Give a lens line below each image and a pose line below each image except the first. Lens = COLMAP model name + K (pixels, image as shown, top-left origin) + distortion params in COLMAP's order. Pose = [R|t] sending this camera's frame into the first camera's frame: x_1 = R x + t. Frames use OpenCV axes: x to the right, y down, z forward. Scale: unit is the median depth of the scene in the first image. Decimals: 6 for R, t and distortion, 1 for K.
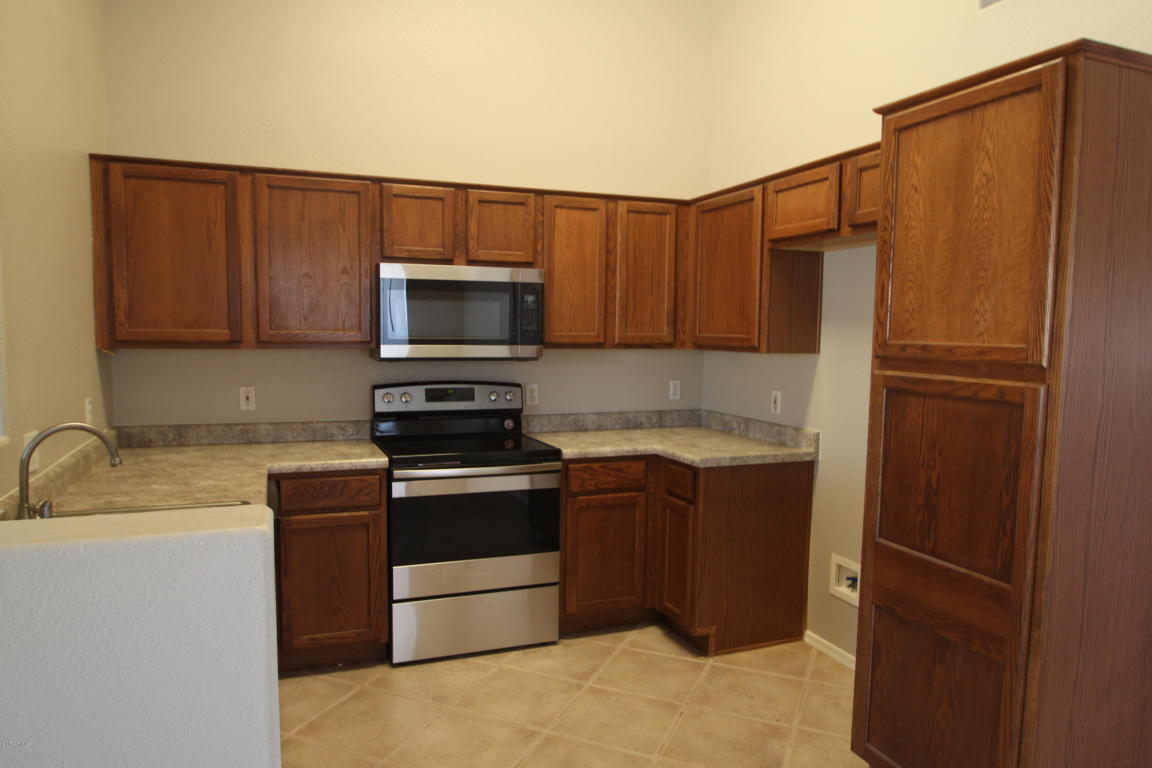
lens RADIAL K [[766.8, 0, 572.5], [0, 766.8, 386.5], [0, 0, 1]] dist [-0.006552, 0.002971]
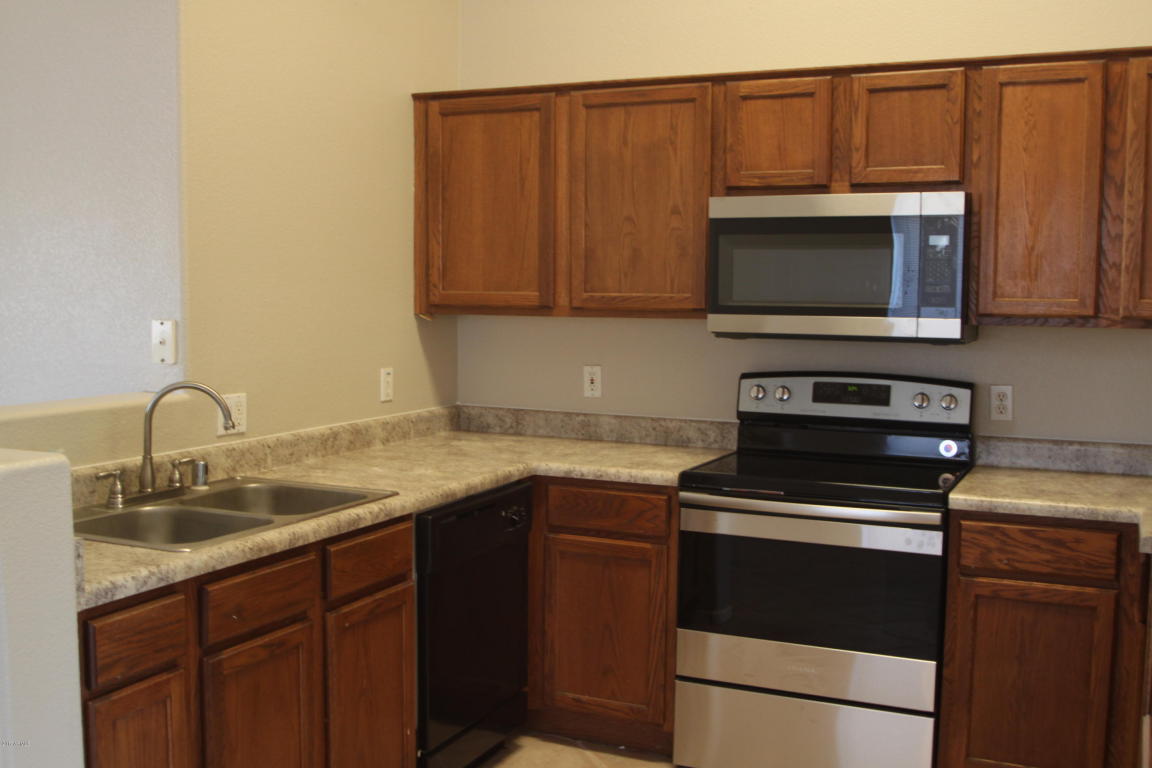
lens RADIAL K [[1191.3, 0, 576.2], [0, 1191.3, 388.2], [0, 0, 1]] dist [-0.047565, 0.000000]
pose [[0.712096, 0.055465, -0.699888, 0.418170], [-0.053430, 0.998265, 0.024748, -0.006905], [0.700046, 0.019772, 0.713824, 0.136710]]
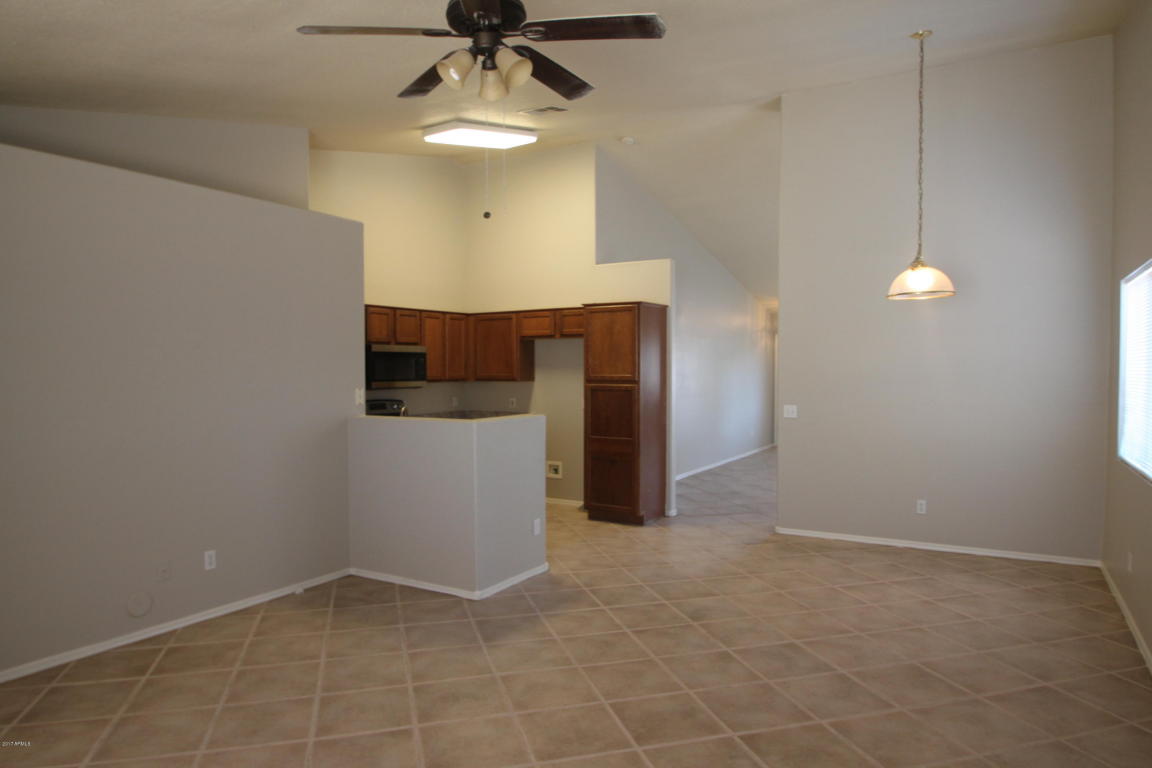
lens RADIAL K [[766.8, 0, 577.1], [0, 766.8, 379.1], [0, 0, 1]] dist [-0.006552, 0.002971]
pose [[0.777214, -0.027436, 0.628637, -1.130829], [0.062125, 0.997514, -0.033272, 0.042144], [-0.626161, 0.064913, 0.776987, -1.010071]]
